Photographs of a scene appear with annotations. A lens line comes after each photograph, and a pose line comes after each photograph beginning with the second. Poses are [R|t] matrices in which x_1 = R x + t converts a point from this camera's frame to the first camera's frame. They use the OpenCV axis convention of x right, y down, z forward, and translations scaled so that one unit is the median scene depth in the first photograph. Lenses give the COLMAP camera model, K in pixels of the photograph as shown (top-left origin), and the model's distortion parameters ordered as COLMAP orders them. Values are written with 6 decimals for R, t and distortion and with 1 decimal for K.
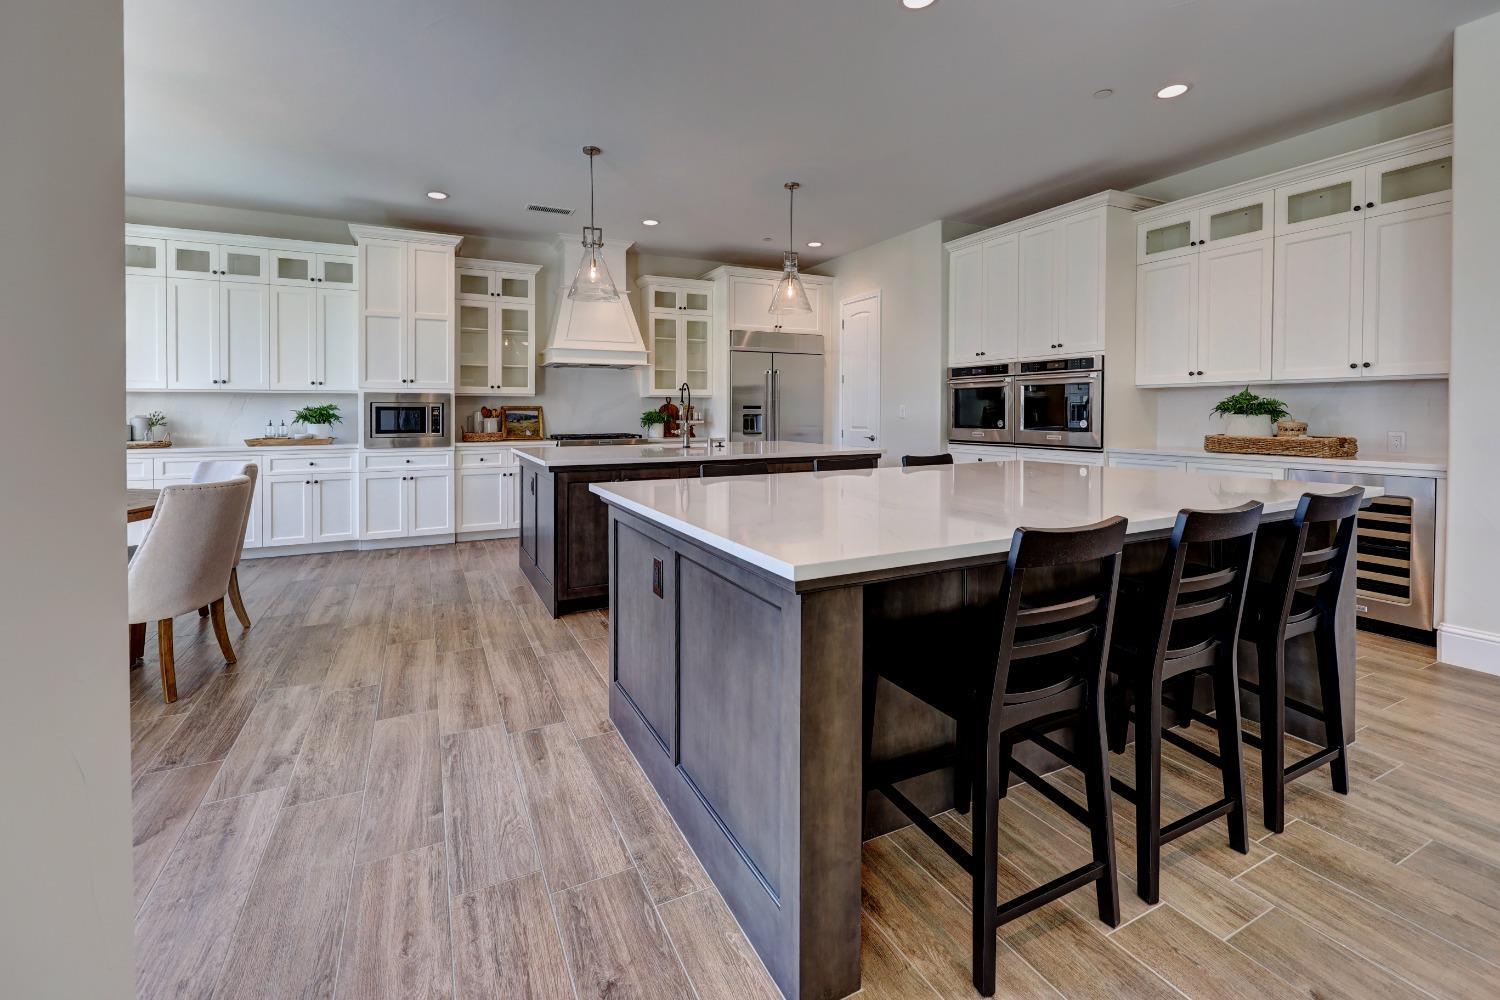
lens RADIAL K [[631.5, 0, 734.4], [0, 631.5, 418.4], [0, 0, 1]] dist [-0.000555, 0.000105]
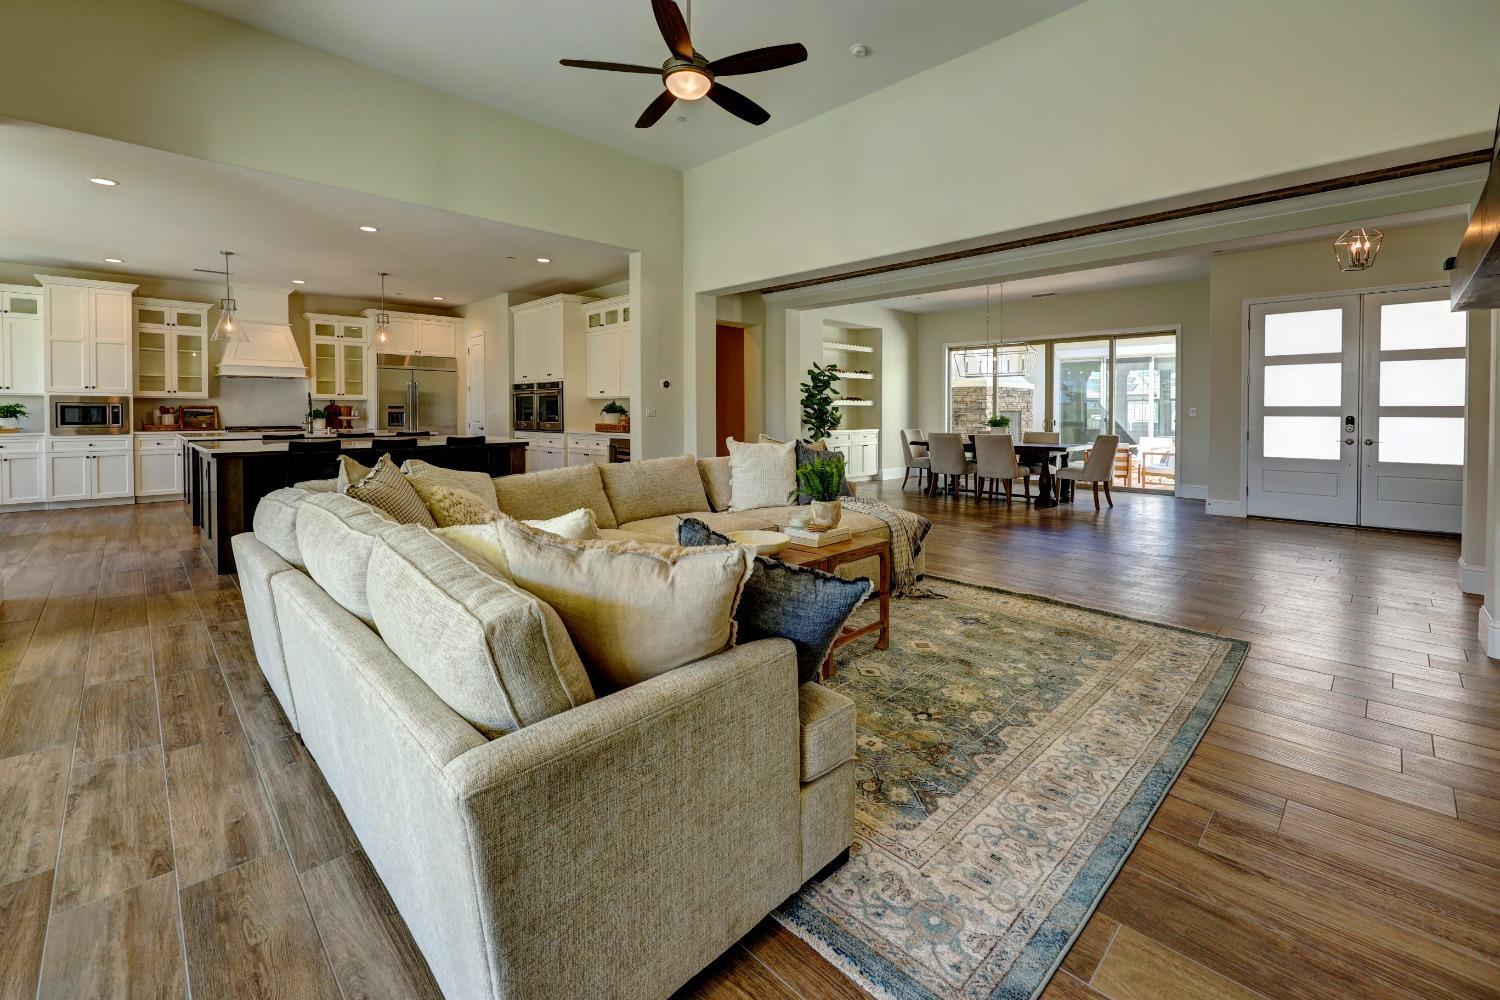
lens RADIAL K [[639.4, 0, 756.9], [0, 639.4, 425.1], [0, 0, 1]] dist [0.000019, 0.000472]
pose [[0.949804, -0.002585, 0.312835, 0.416861], [-0.000941, 0.999938, 0.011119, 0.006972], [-0.312845, -0.010855, 0.949742, -0.762904]]
